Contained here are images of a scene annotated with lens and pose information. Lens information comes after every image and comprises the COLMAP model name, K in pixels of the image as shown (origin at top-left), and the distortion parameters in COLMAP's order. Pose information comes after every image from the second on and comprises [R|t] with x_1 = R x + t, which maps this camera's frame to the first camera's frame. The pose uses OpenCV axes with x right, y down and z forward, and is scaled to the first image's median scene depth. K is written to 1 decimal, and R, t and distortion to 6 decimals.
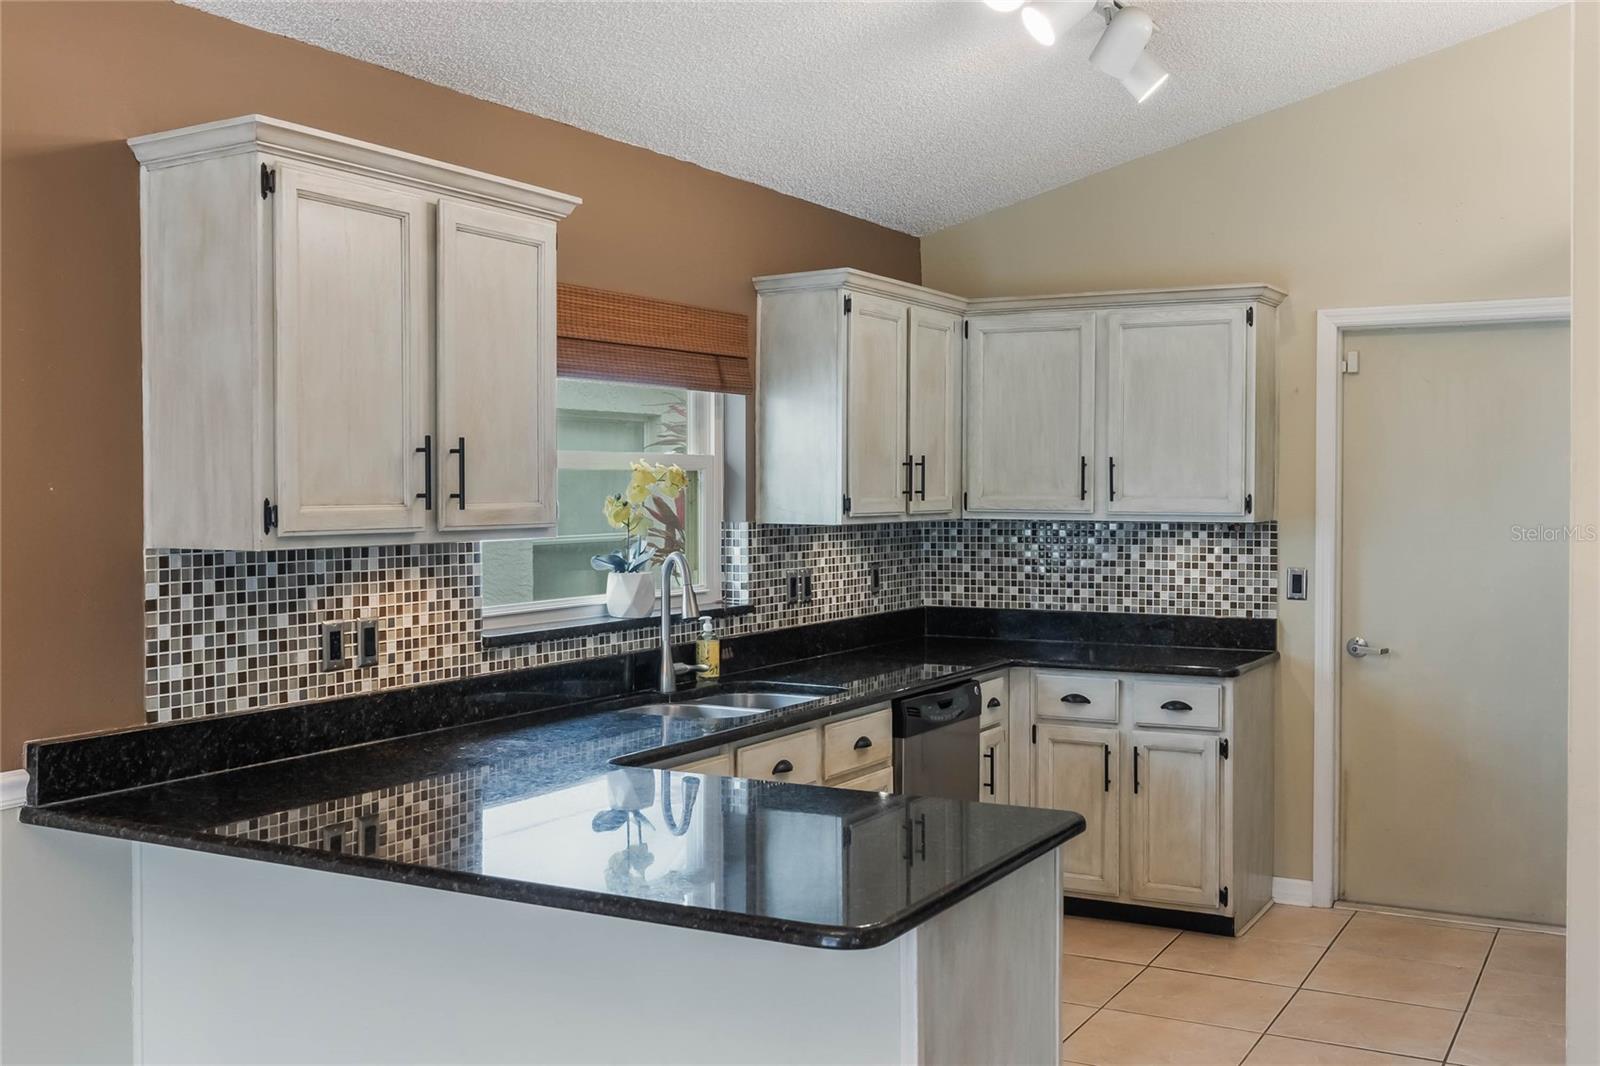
lens RADIAL K [[1610.8, 0, 802.8], [0, 1610.8, 516.8], [0, 0, 1]] dist [-0.002579, 0.001463]
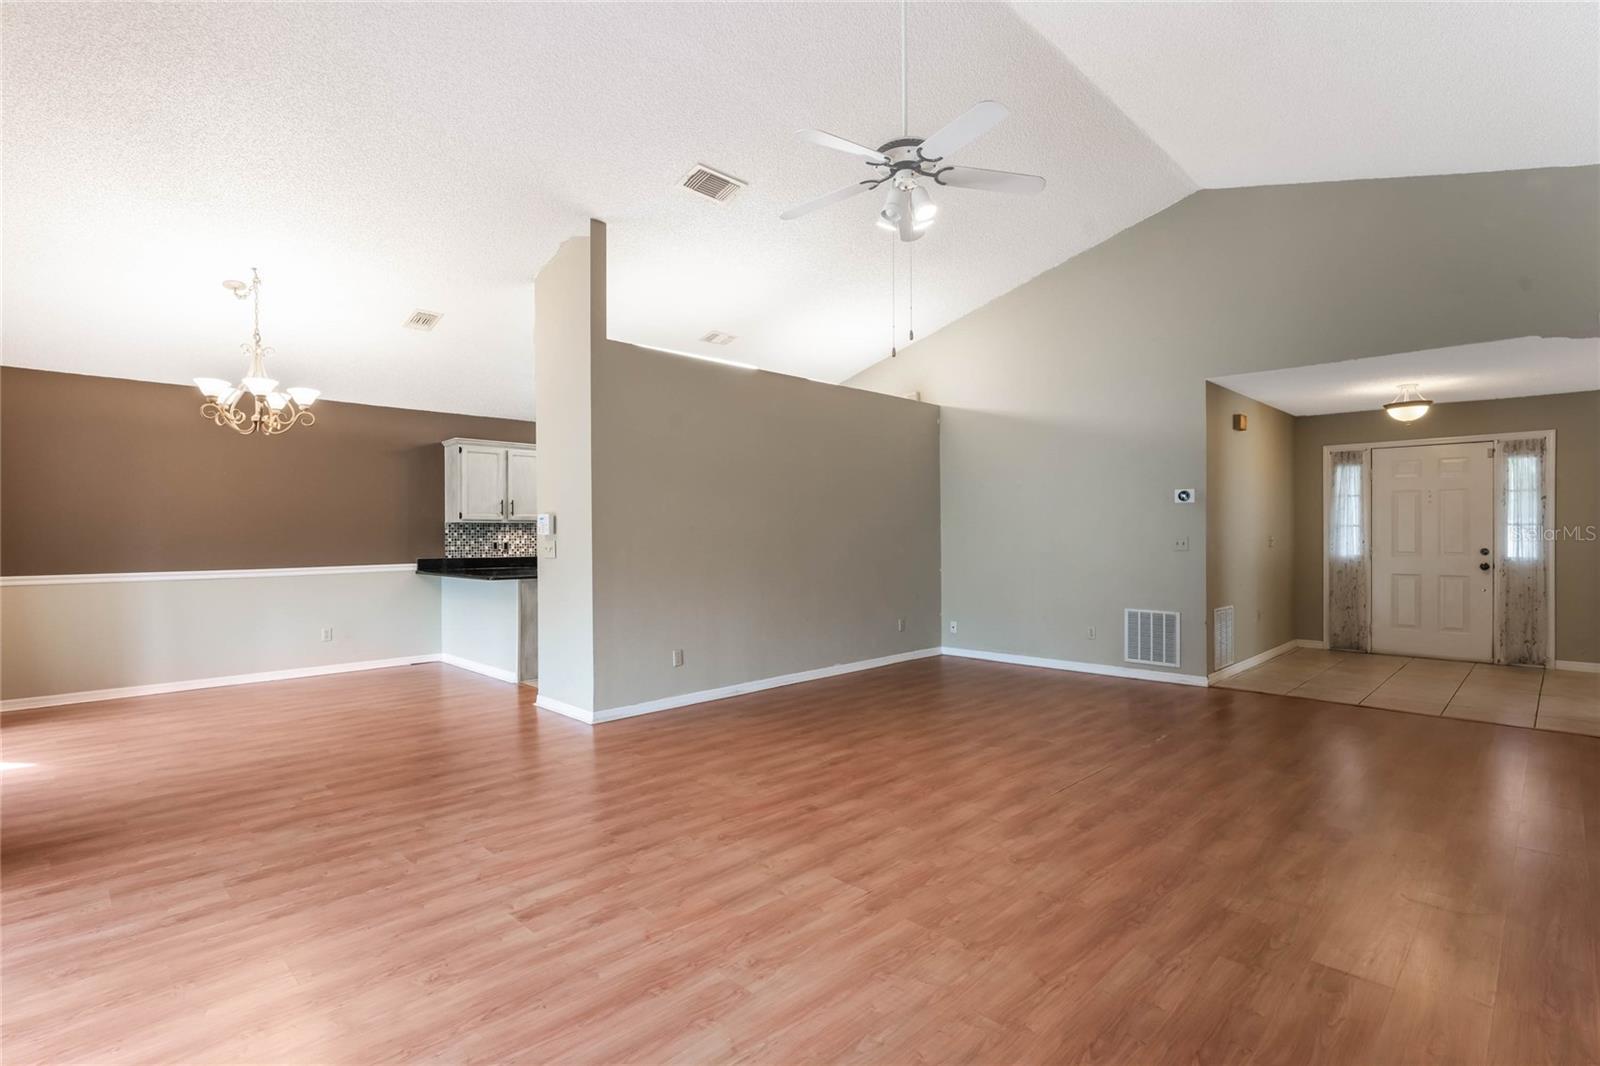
lens RADIAL K [[768.4, 0, 798.7], [0, 768.4, 539.8], [0, 0, 1]] dist [0.001809, -0.000347]
pose [[0.960012, -0.003879, -0.279931, 0.722376], [-0.000005, 0.999904, -0.013872, 0.057923], [0.279958, 0.013319, 0.959920, -0.542501]]
